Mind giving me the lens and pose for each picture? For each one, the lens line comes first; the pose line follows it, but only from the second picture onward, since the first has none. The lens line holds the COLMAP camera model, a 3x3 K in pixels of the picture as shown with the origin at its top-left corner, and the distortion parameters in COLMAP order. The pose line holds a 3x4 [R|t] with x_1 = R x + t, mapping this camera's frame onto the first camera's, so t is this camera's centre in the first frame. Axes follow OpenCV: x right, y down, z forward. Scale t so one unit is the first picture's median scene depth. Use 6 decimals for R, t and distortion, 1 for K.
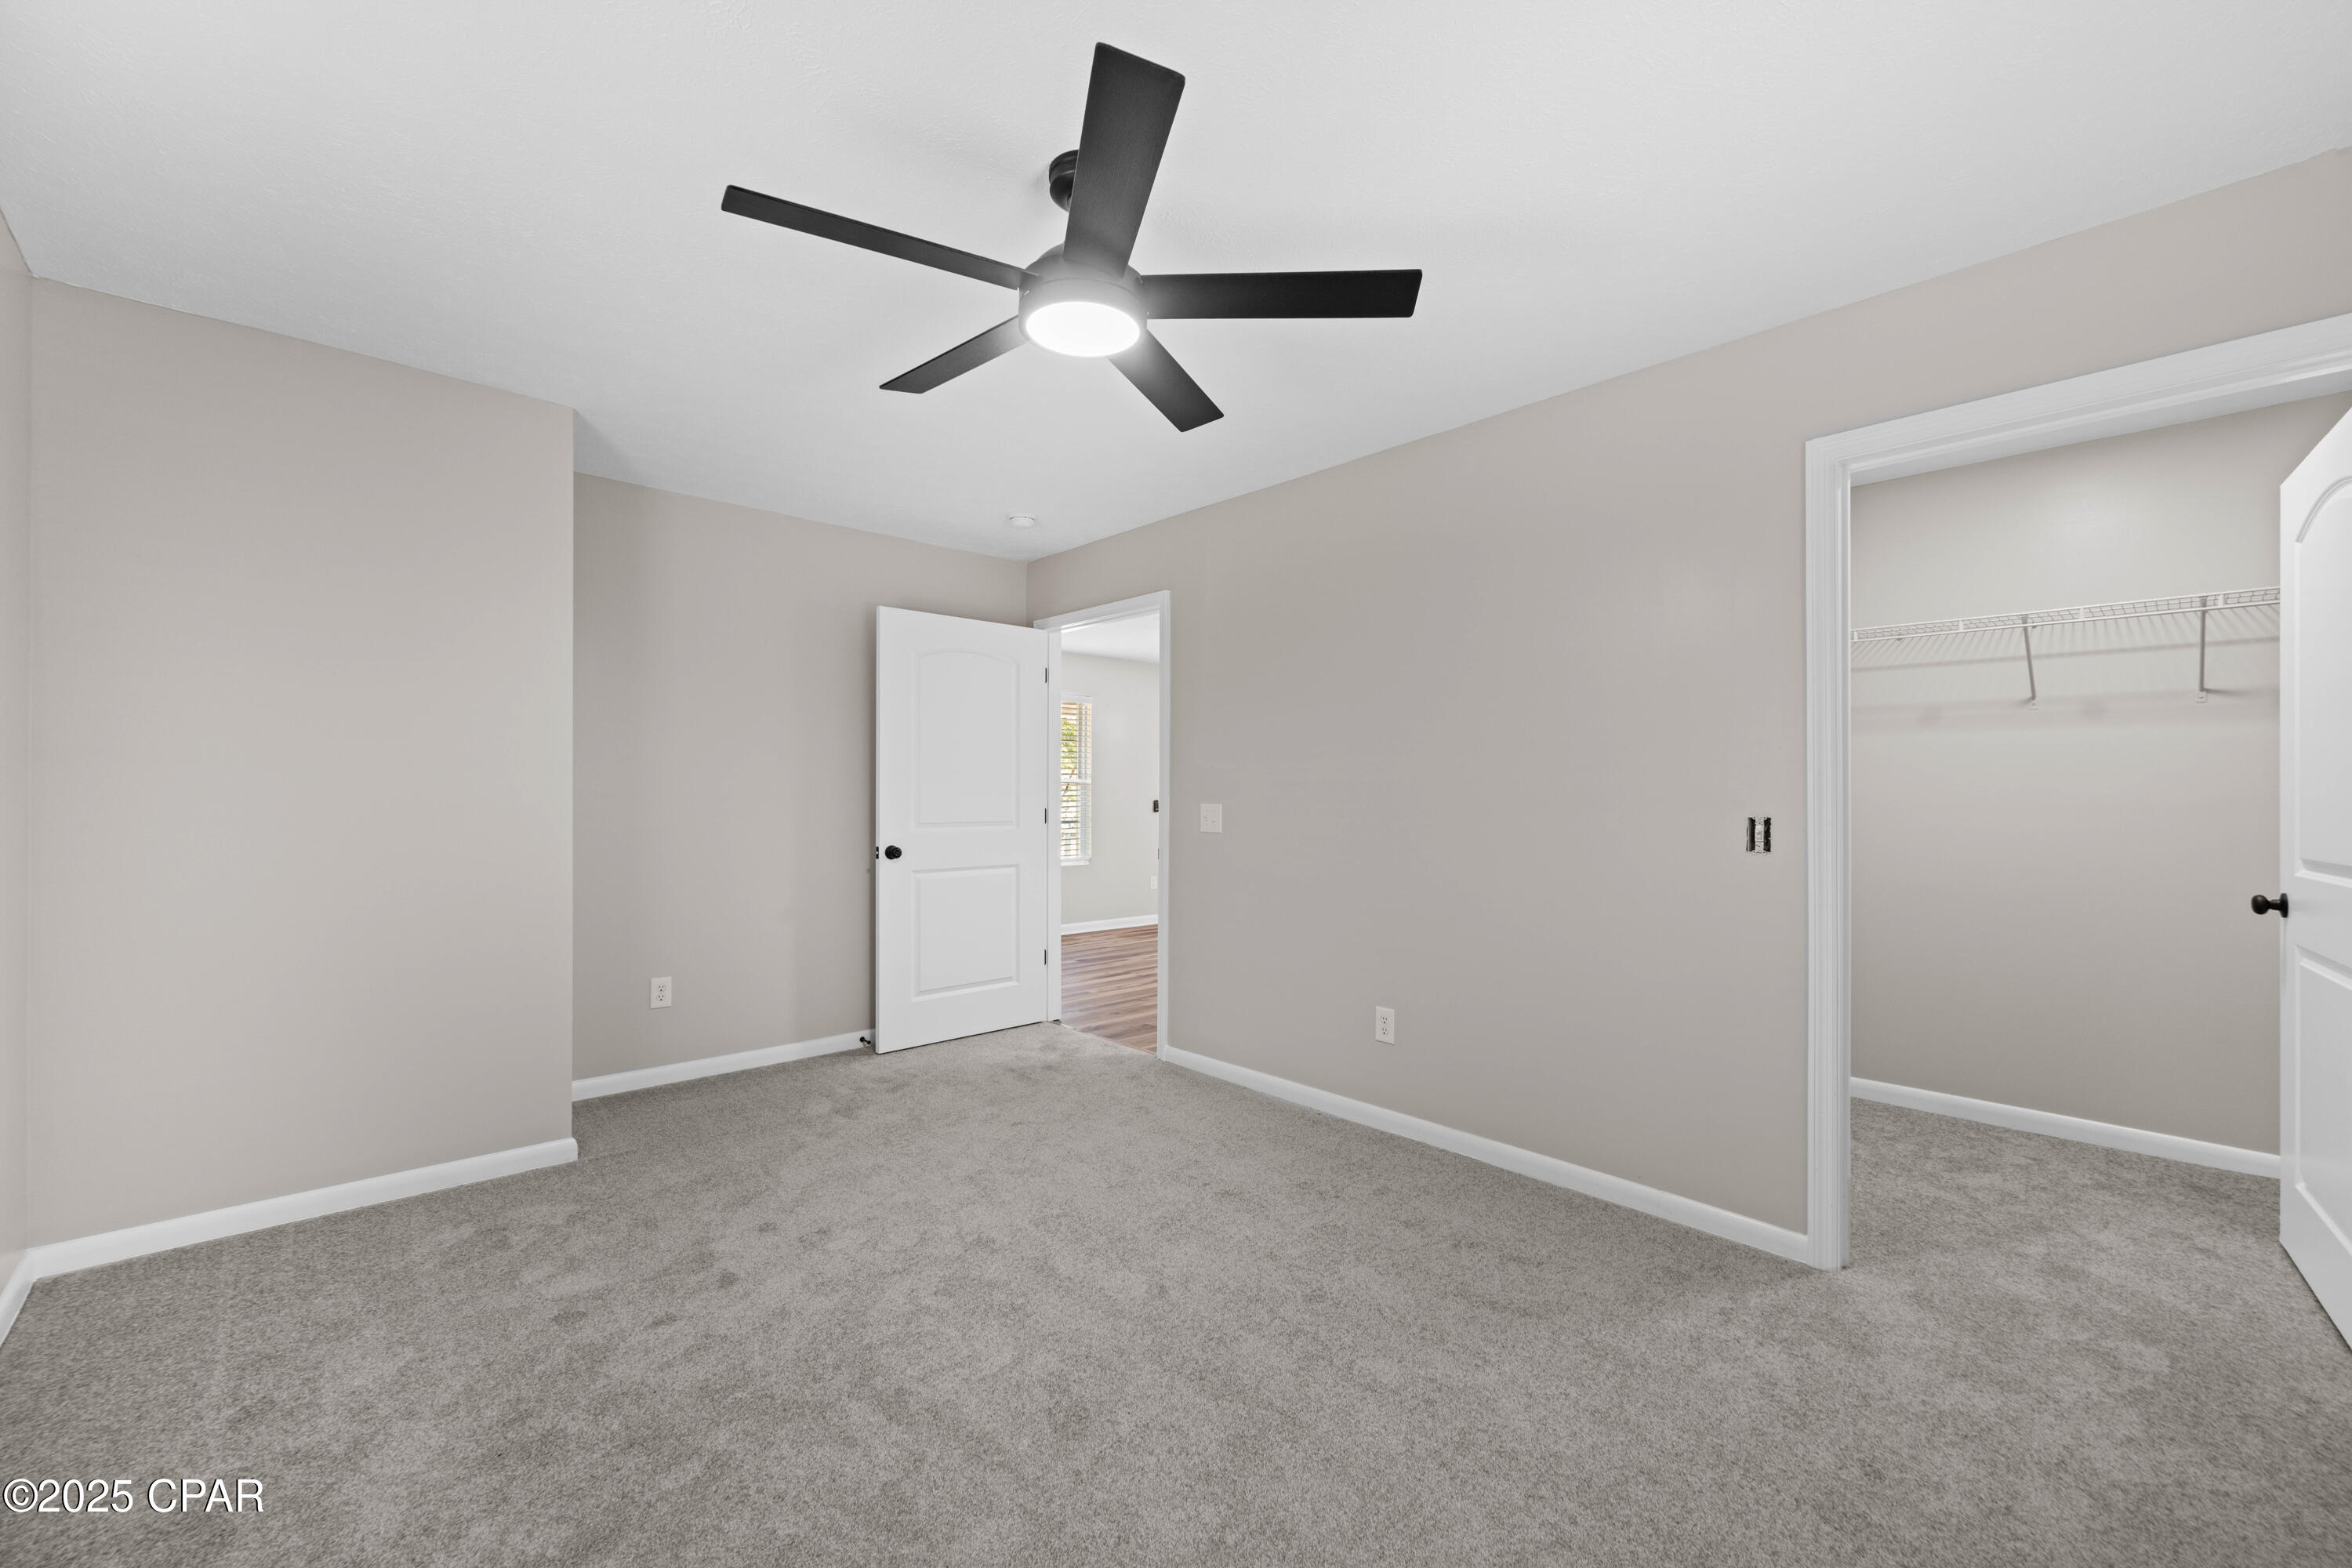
lens RADIAL K [[911.2, 0, 1184.2], [0, 911.2, 797.4], [0, 0, 1]] dist [-0.000369, 0.000070]
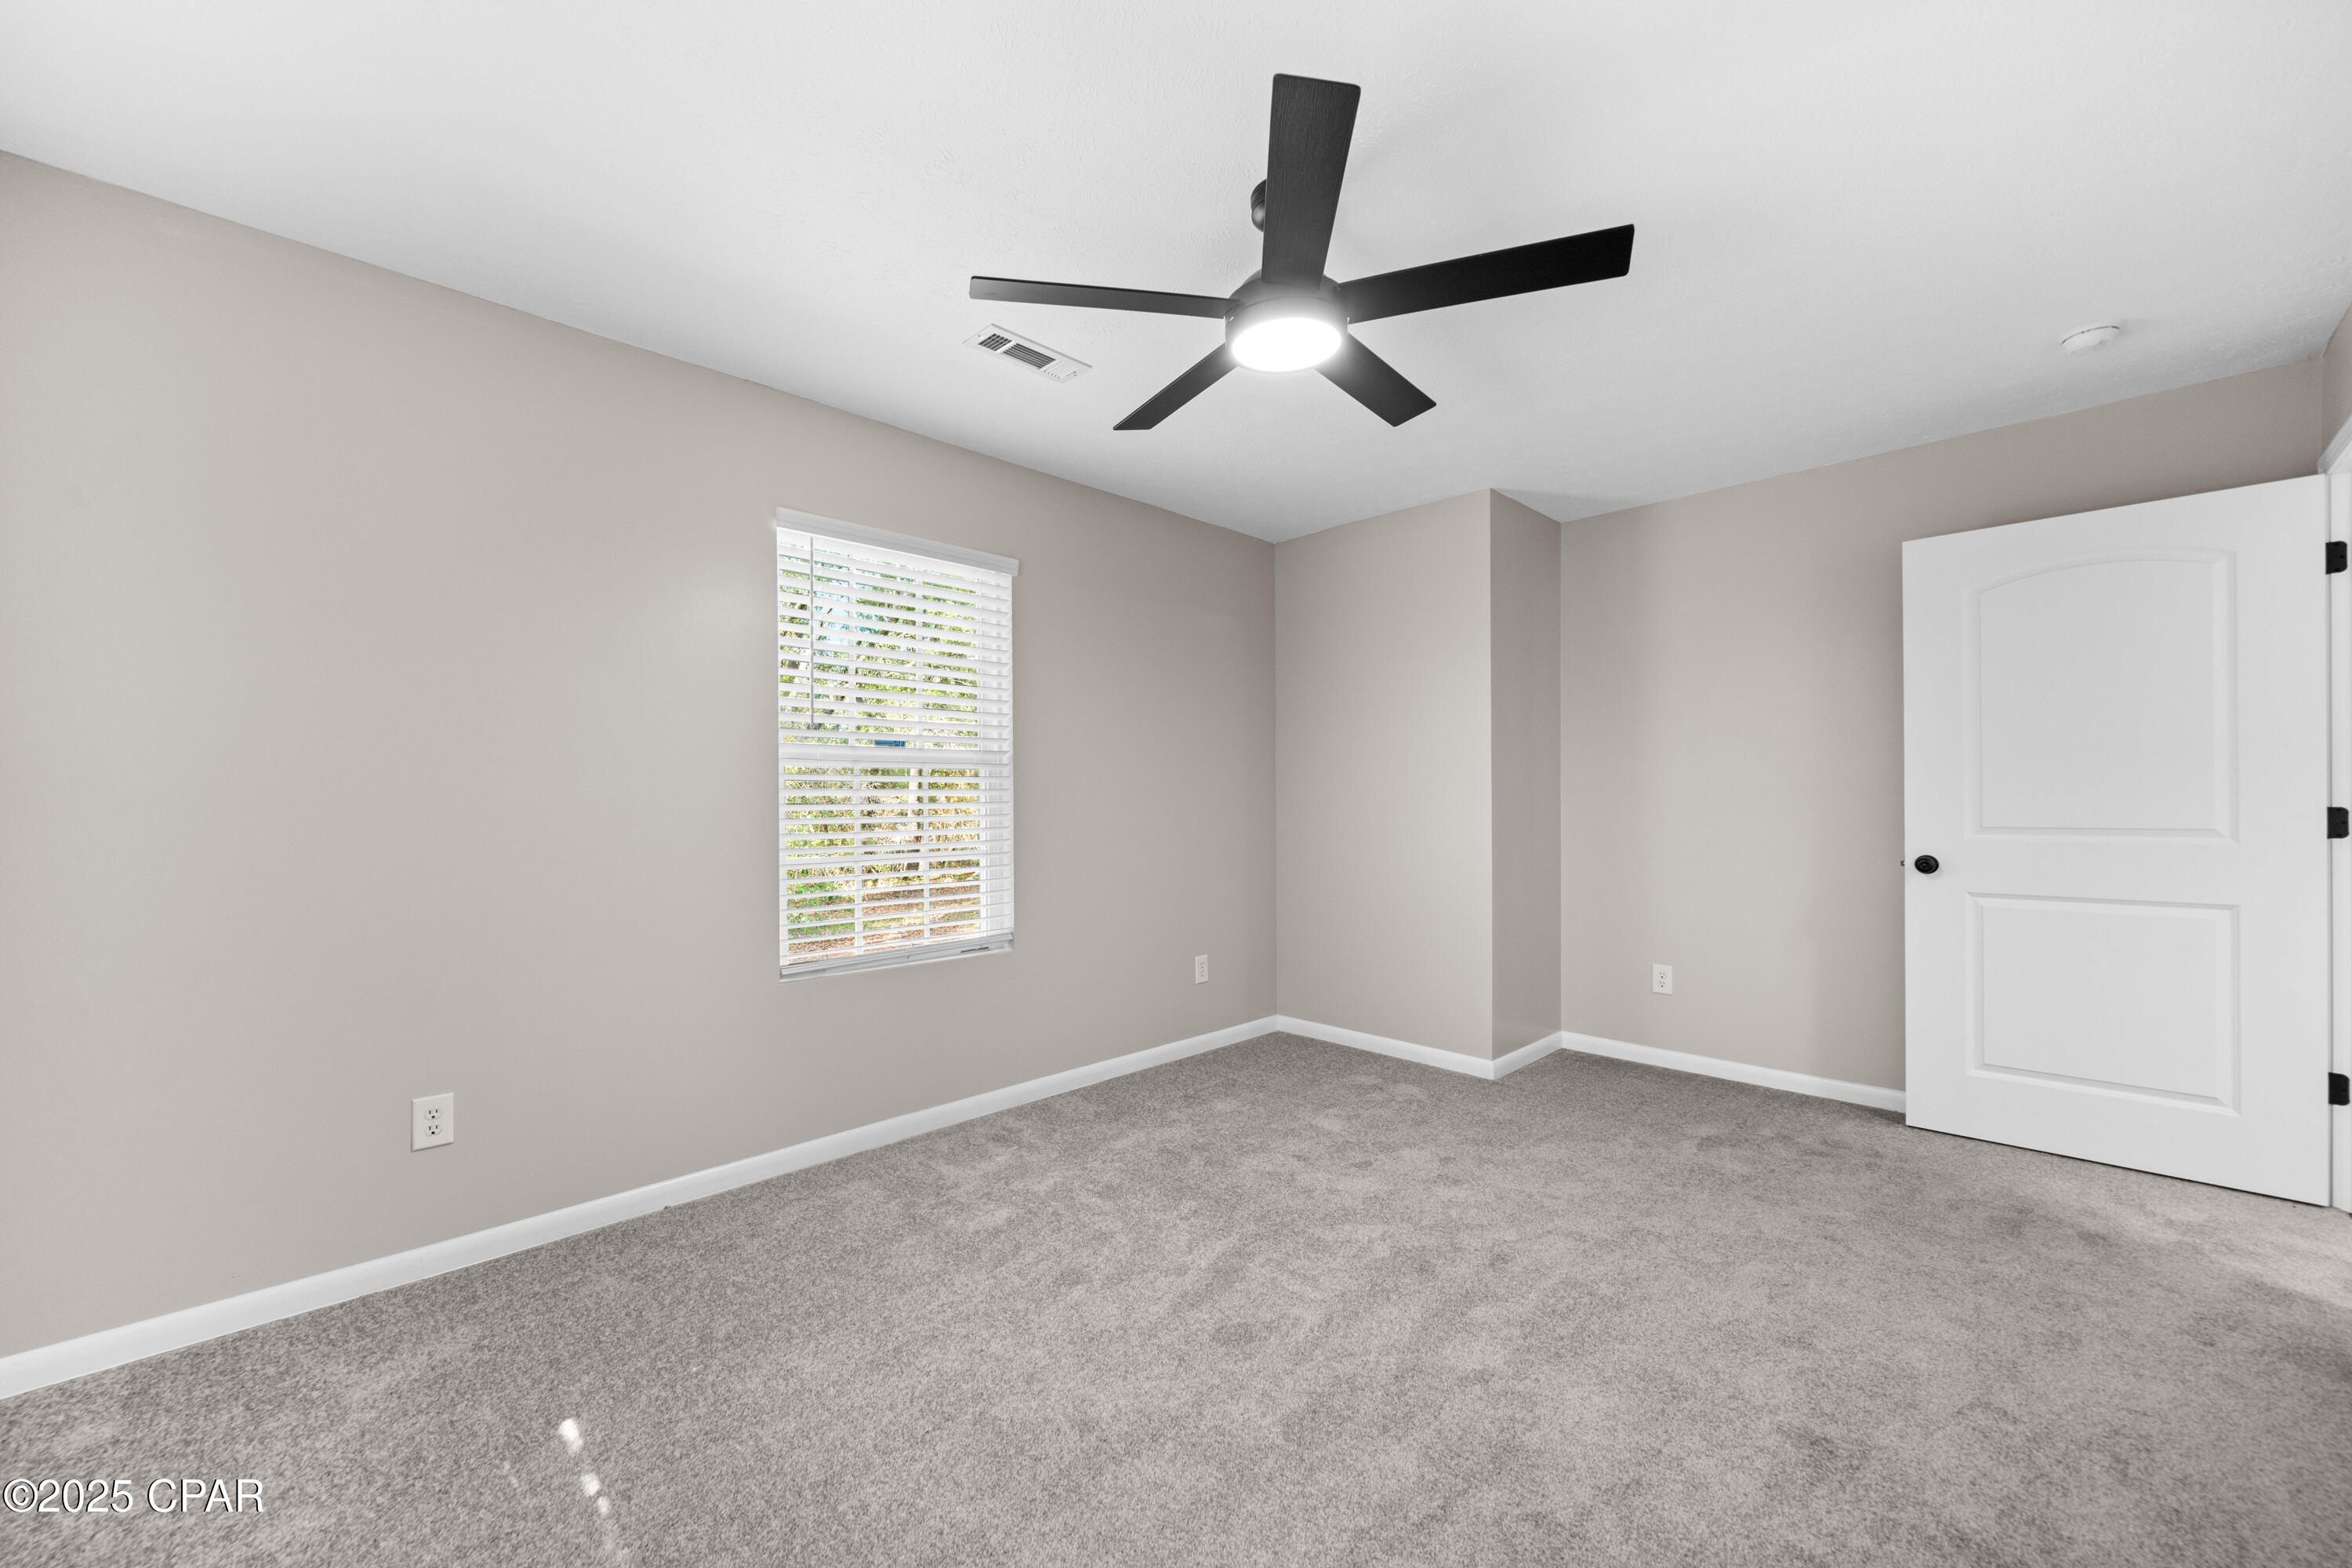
lens RADIAL K [[911.2, 0, 1184.2], [0, 911.2, 797.4], [0, 0, 1]] dist [-0.000369, 0.000070]
pose [[0.042195, -0.008592, -0.999072, 0.536721], [0.002415, 0.999961, -0.008498, 0.013676], [0.999106, -0.002054, 0.042214, 0.475900]]
